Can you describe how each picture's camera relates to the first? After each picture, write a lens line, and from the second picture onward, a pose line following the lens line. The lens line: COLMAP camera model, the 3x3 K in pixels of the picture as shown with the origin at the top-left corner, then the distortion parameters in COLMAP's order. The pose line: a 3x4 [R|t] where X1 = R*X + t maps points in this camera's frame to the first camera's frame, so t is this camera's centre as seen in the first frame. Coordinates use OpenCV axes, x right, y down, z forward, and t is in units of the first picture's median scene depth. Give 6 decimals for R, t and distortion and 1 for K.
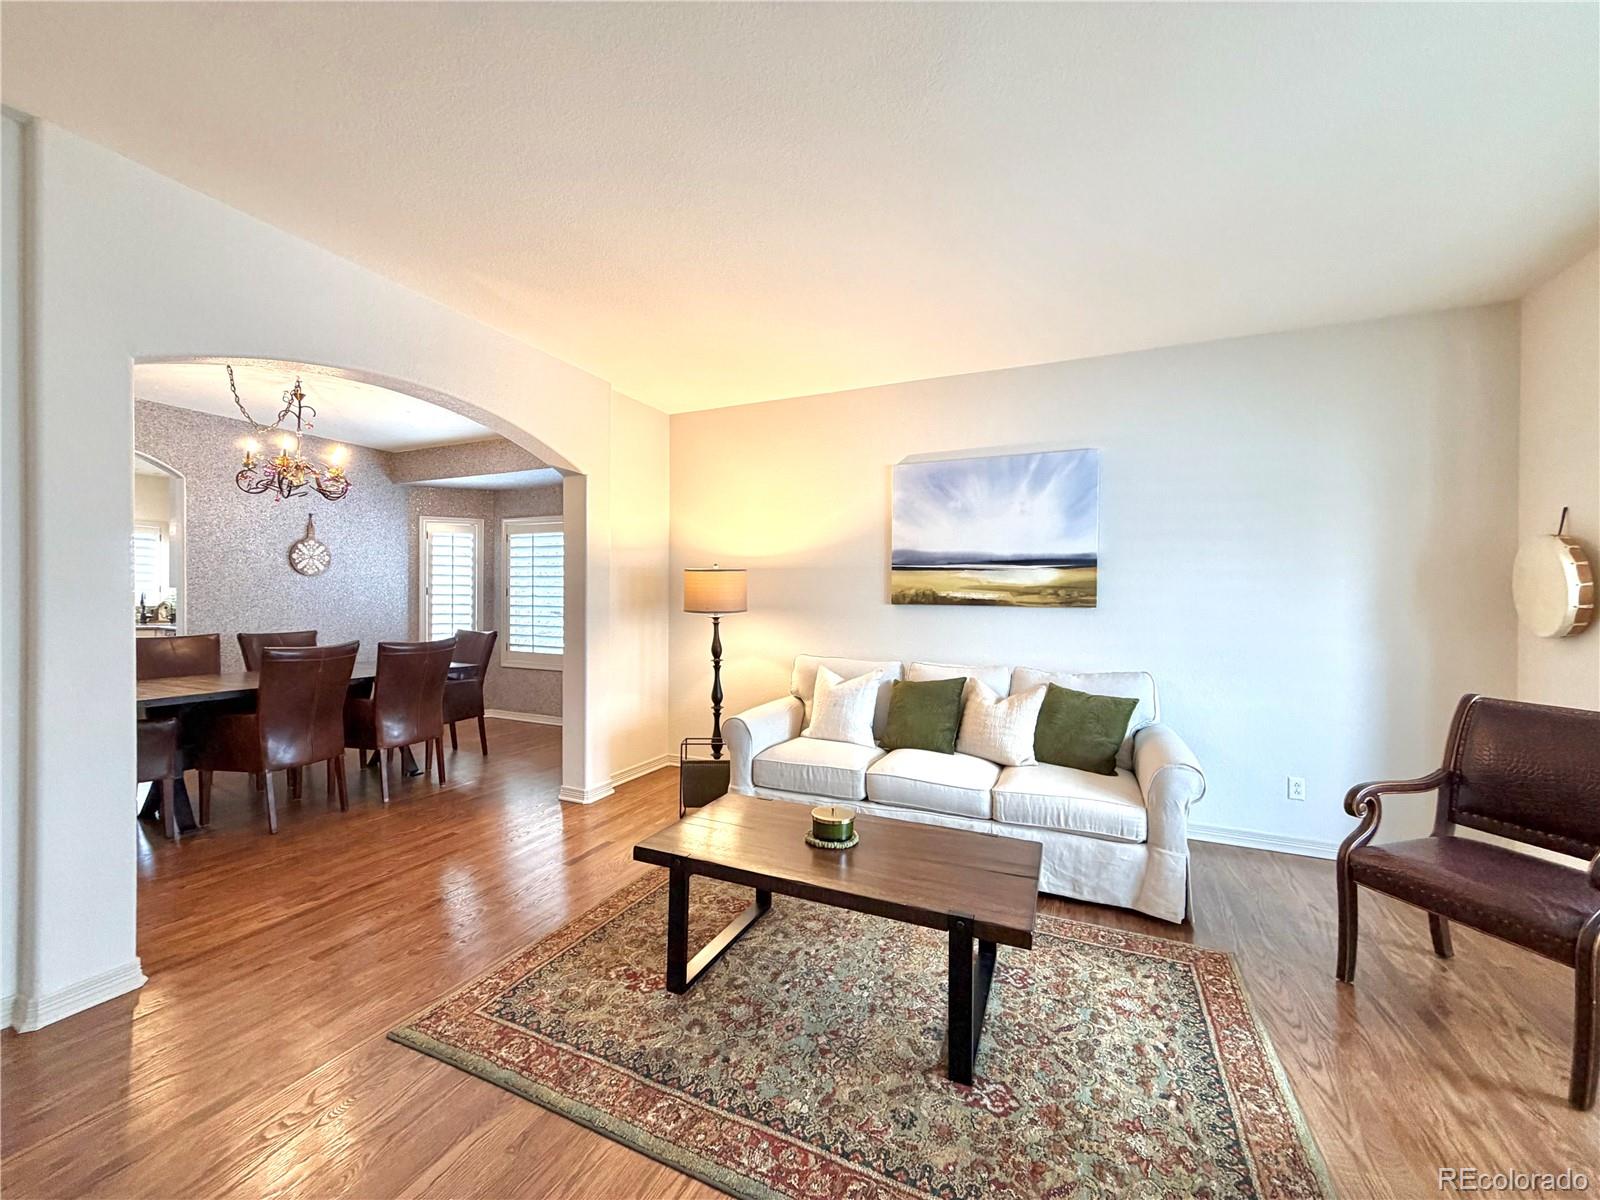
lens RADIAL K [[612.0, 0, 805.0], [0, 612.0, 596.0], [0, 0, 1]] dist [-0.000855, -0.000457]
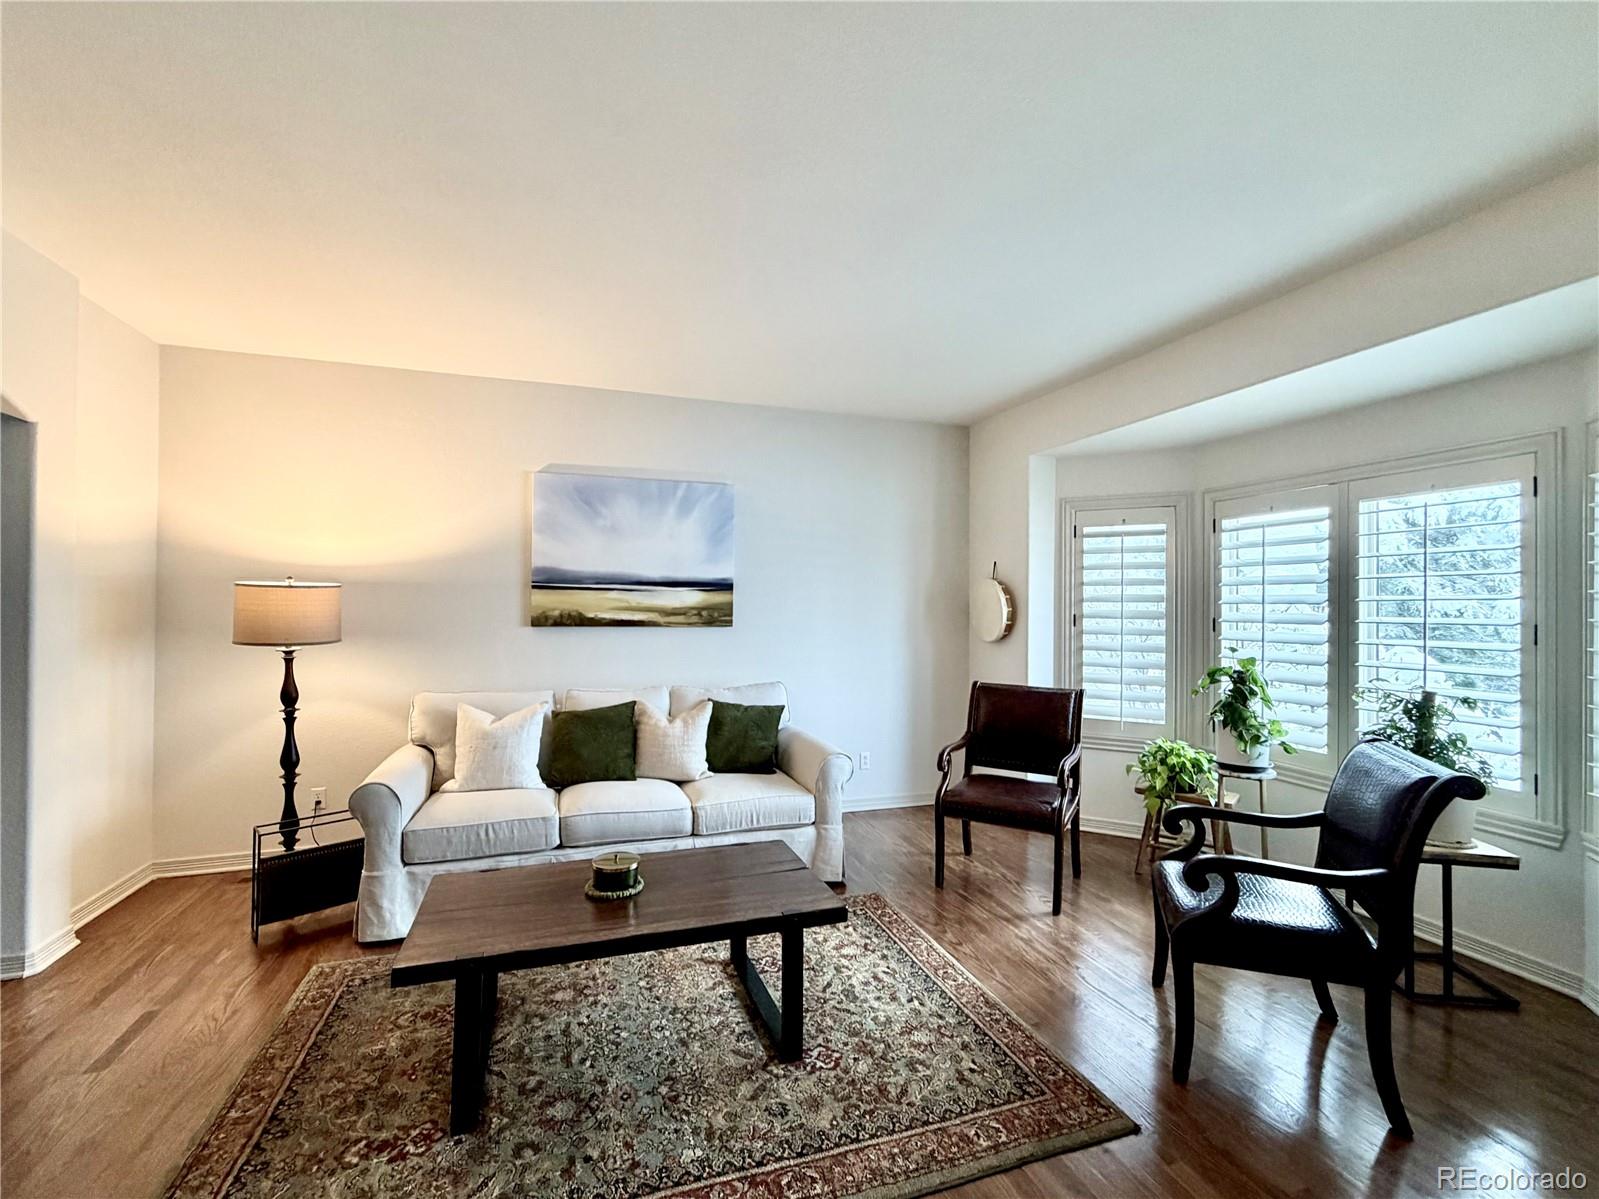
lens RADIAL K [[648.3, 0, 794.8], [0, 648.3, 597.9], [0, 0, 1]] dist [0.000123, -0.000116]
pose [[0.752671, 0.007516, 0.658354, -0.365856], [0.000187, 0.999932, -0.011630, -0.033471], [-0.658396, 0.008877, 0.752619, 0.057655]]
